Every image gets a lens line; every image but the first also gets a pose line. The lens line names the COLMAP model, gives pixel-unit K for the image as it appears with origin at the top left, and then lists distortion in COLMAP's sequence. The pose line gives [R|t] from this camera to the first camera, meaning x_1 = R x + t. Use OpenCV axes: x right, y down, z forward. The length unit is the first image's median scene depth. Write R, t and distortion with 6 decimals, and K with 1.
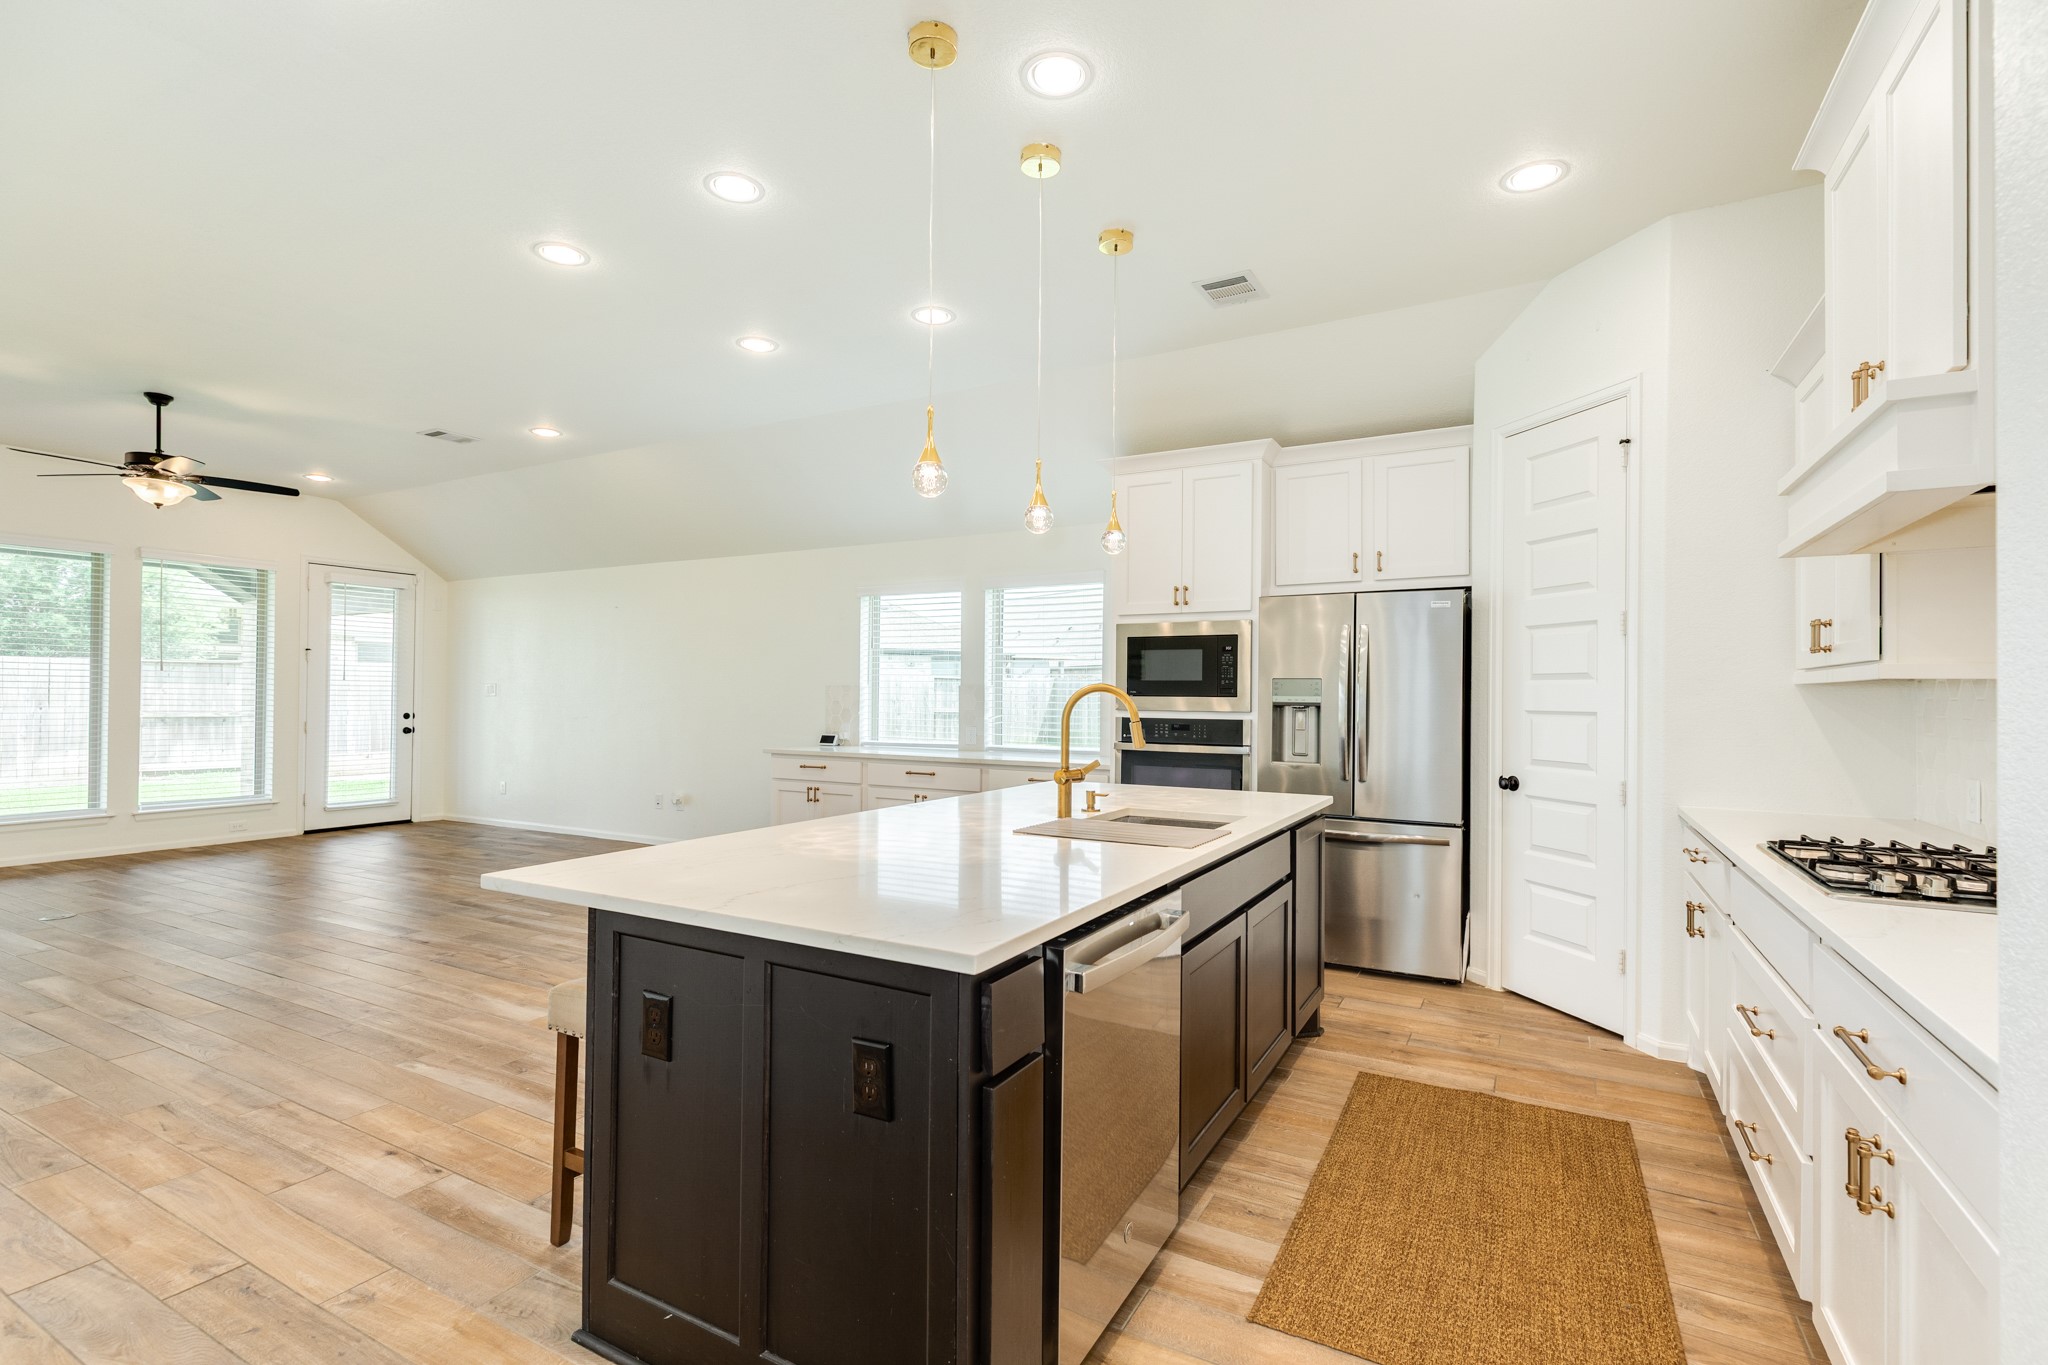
lens RADIAL K [[929.1, 0, 1024.4], [0, 929.1, 691.1], [0, 0, 1]] dist [0.007111, -0.000482]
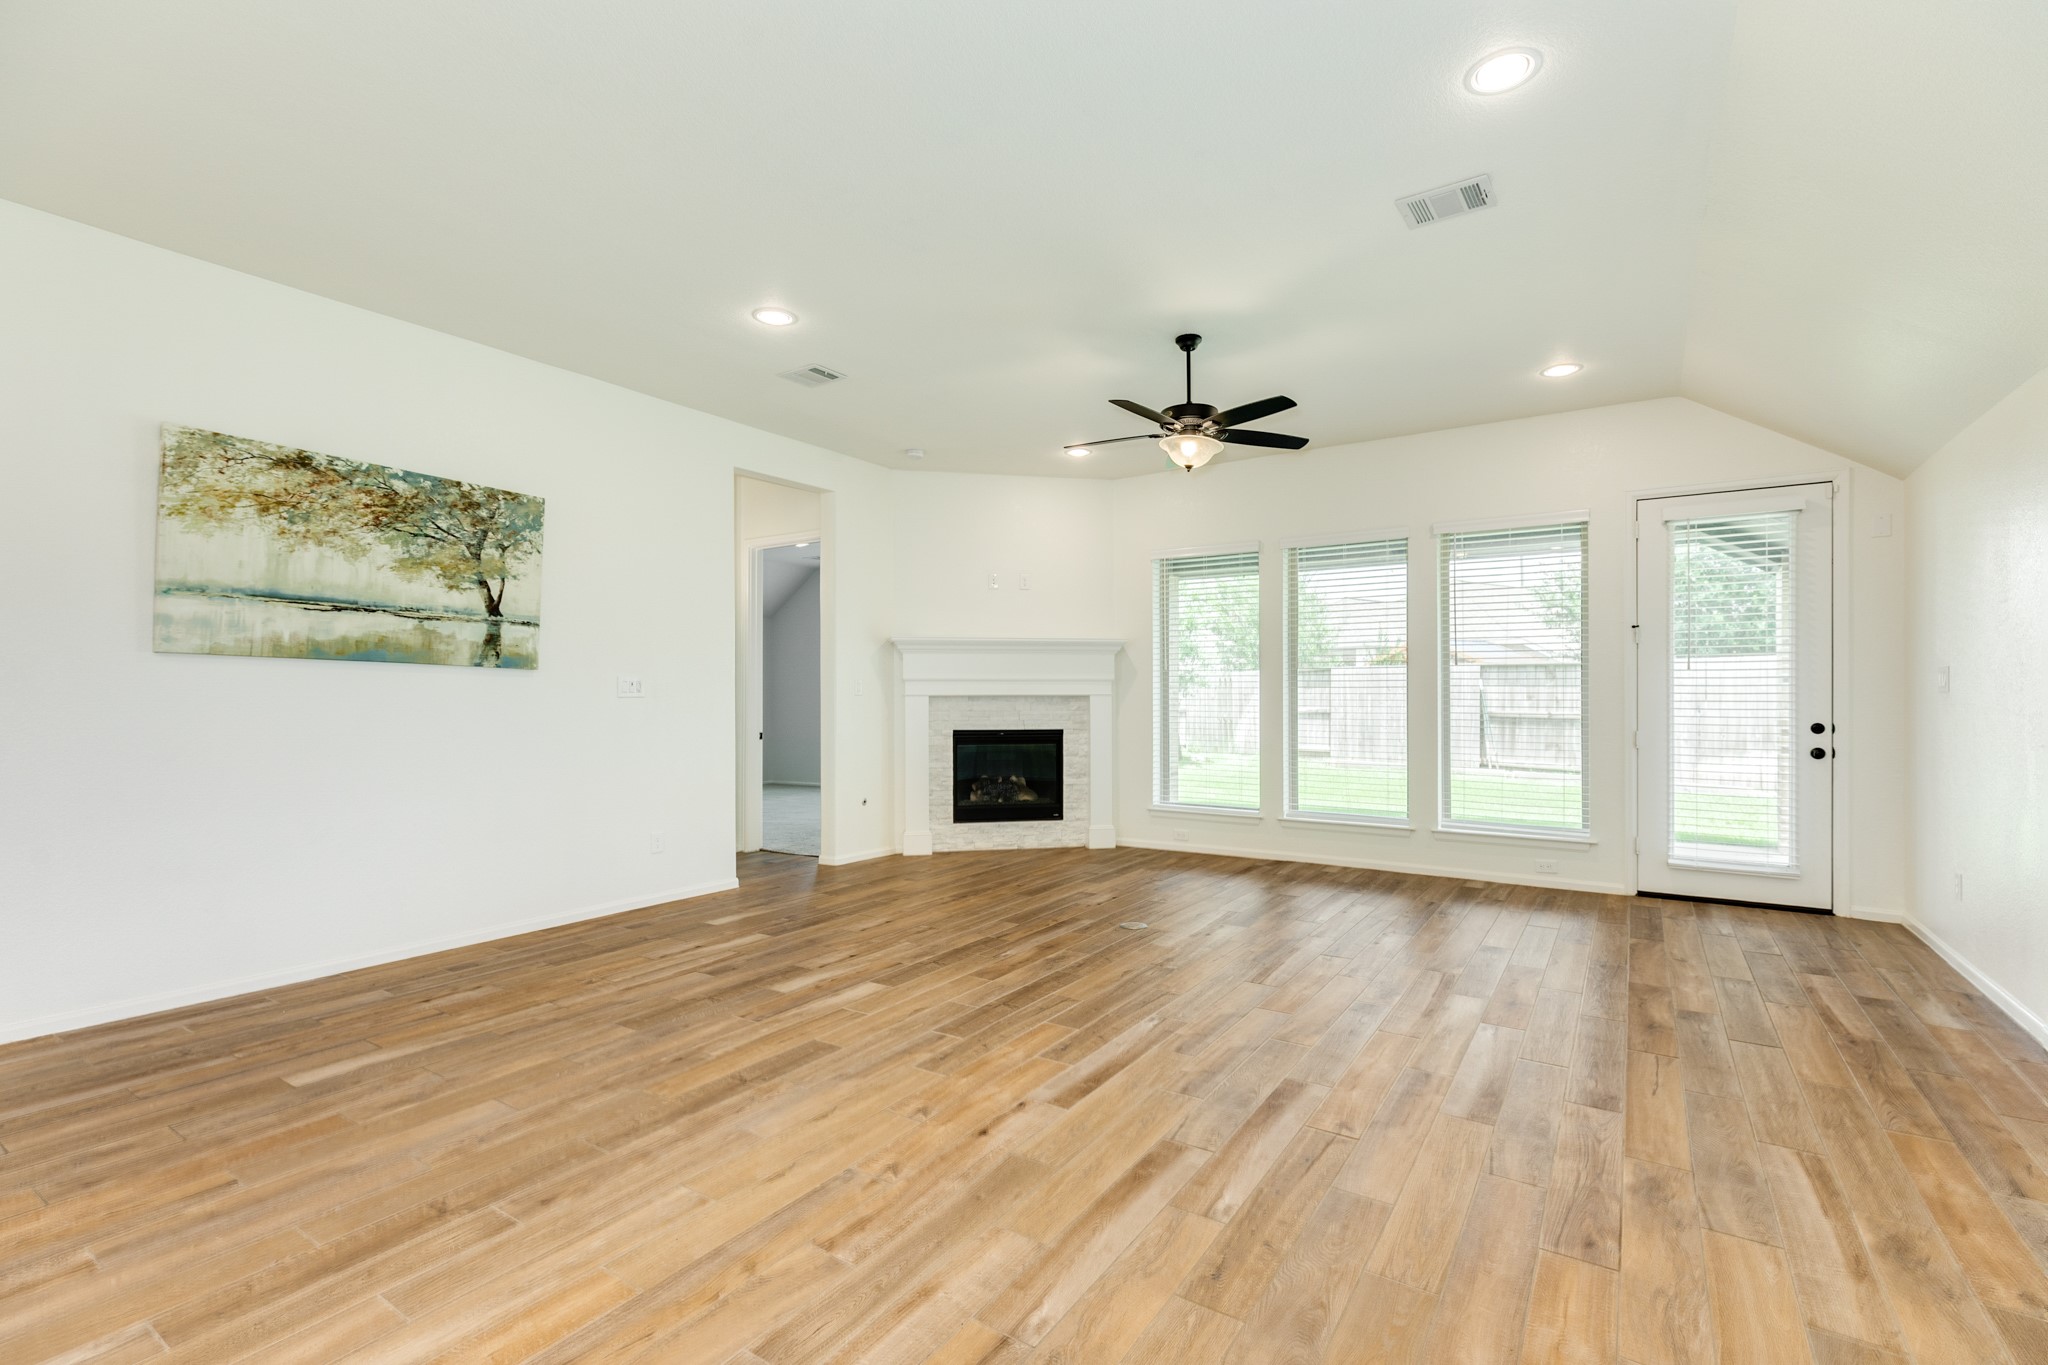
lens RADIAL K [[929.1, 0, 1019.2], [0, 929.1, 684.9], [0, 0, 1]] dist [0.007111, -0.000482]
pose [[-0.079179, -0.016074, -0.996731, -0.107697], [0.004559, 0.999854, -0.016487, 0.016006], [0.996850, -0.005849, -0.079095, 1.256298]]
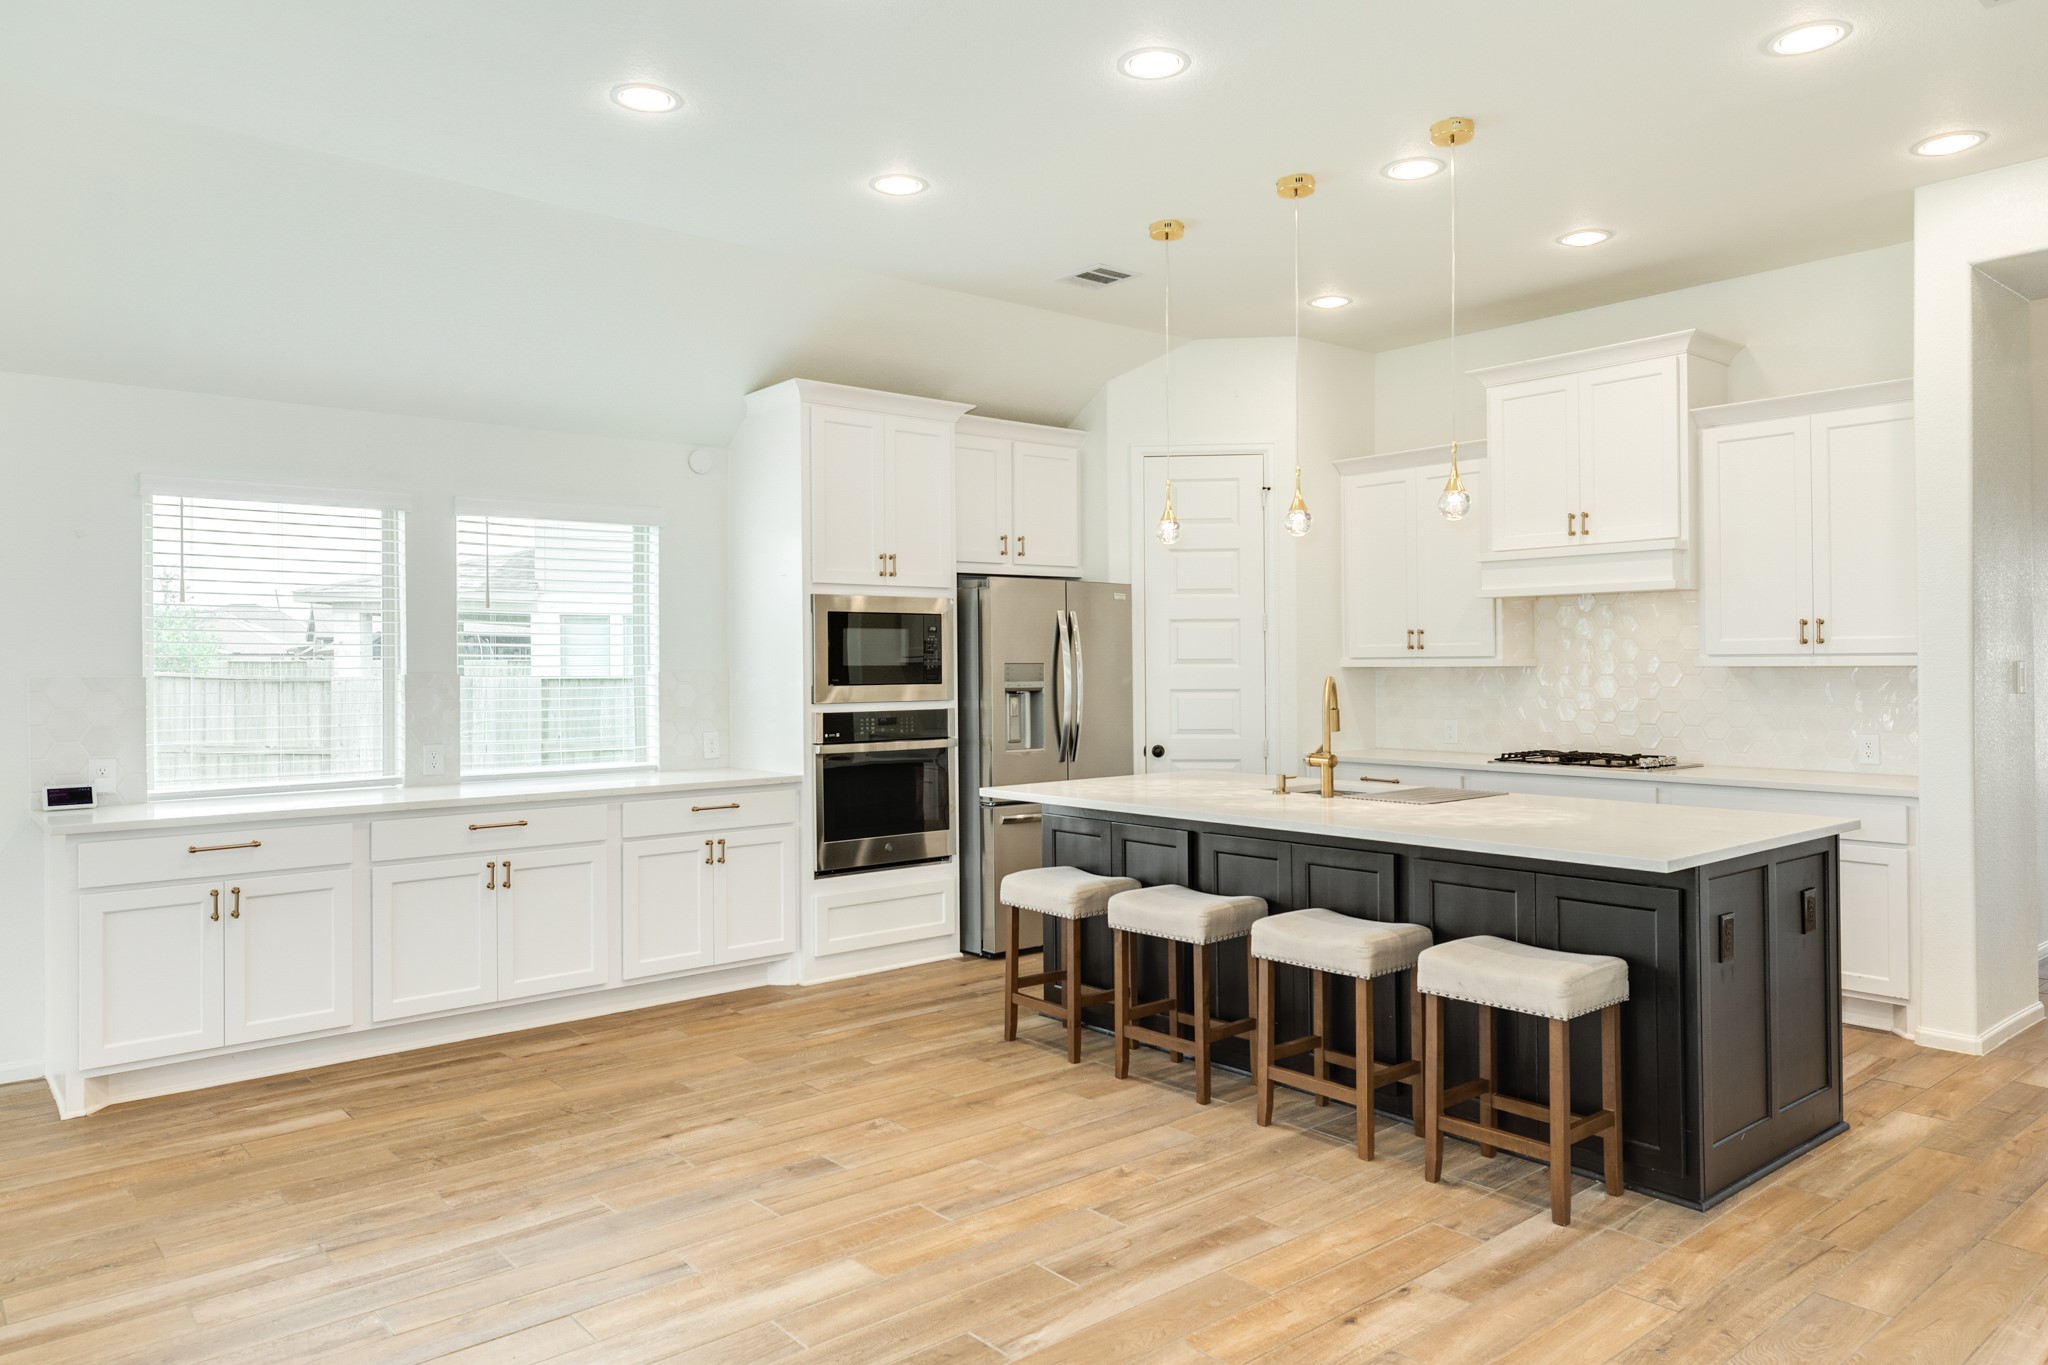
lens RADIAL K [[1354.9, 0, 1018.8], [0, 1354.9, 663.2], [0, 0, 1]] dist [0.008841, -0.000013]
pose [[0.356719, -0.008202, 0.934176, -1.147865], [0.007382, 0.999955, 0.005961, -0.024436], [-0.934183, 0.004769, 0.356763, 0.553249]]
